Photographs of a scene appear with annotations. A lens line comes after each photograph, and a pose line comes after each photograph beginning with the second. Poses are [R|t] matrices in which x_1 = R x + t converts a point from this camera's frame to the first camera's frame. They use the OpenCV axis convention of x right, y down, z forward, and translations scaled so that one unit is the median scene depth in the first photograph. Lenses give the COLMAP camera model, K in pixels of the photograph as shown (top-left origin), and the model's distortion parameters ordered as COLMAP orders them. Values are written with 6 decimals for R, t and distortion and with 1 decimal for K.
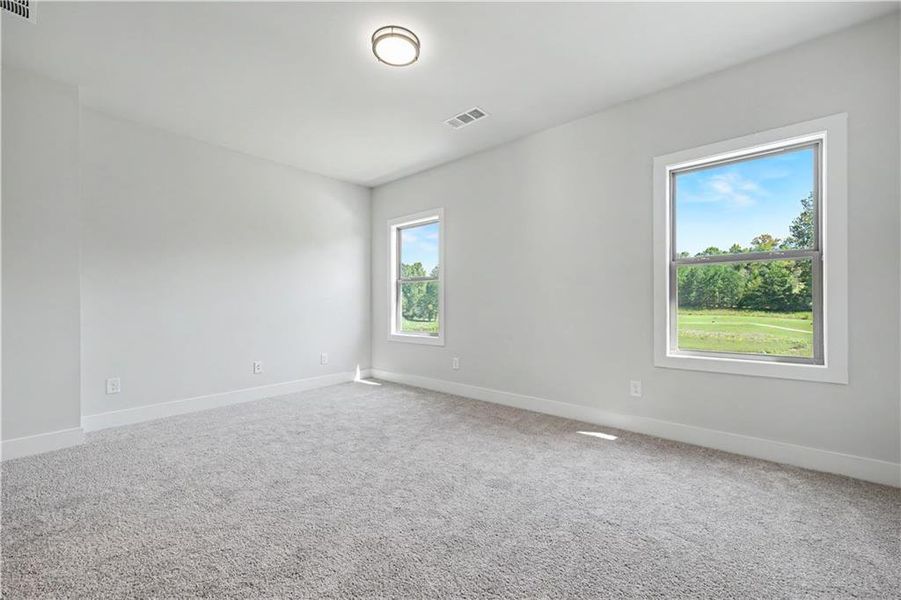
lens RADIAL K [[367.1, 0, 446.0], [0, 367.1, 308.6], [0, 0, 1]] dist [-0.001762, -0.000380]
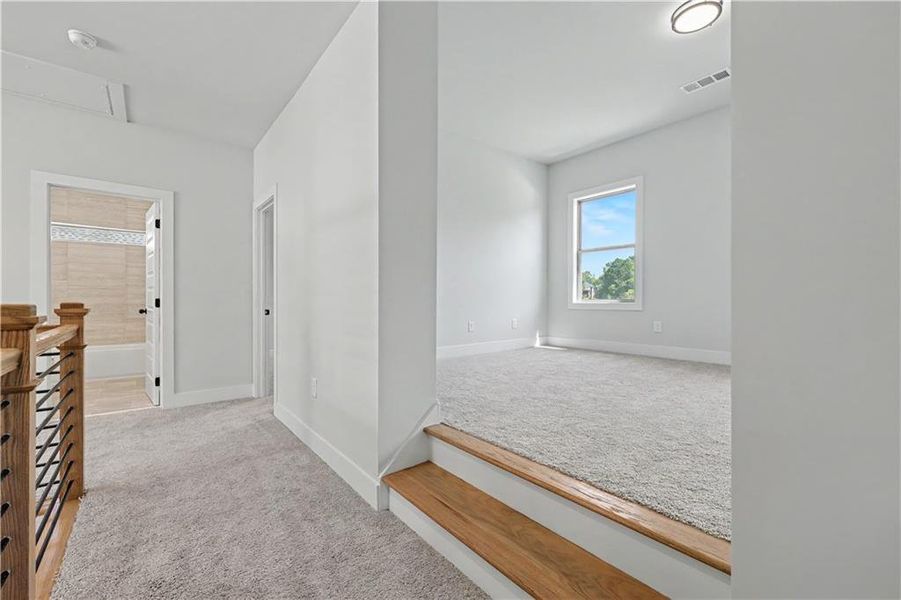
lens RADIAL K [[367.1, 0, 446.5], [0, 367.1, 305.5], [0, 0, 1]] dist [-0.001762, -0.000380]
pose [[0.980667, 0.006602, -0.195573, -0.292605], [-0.004439, 0.999924, 0.011496, 0.066446], [0.195634, -0.010406, 0.980622, -0.102806]]
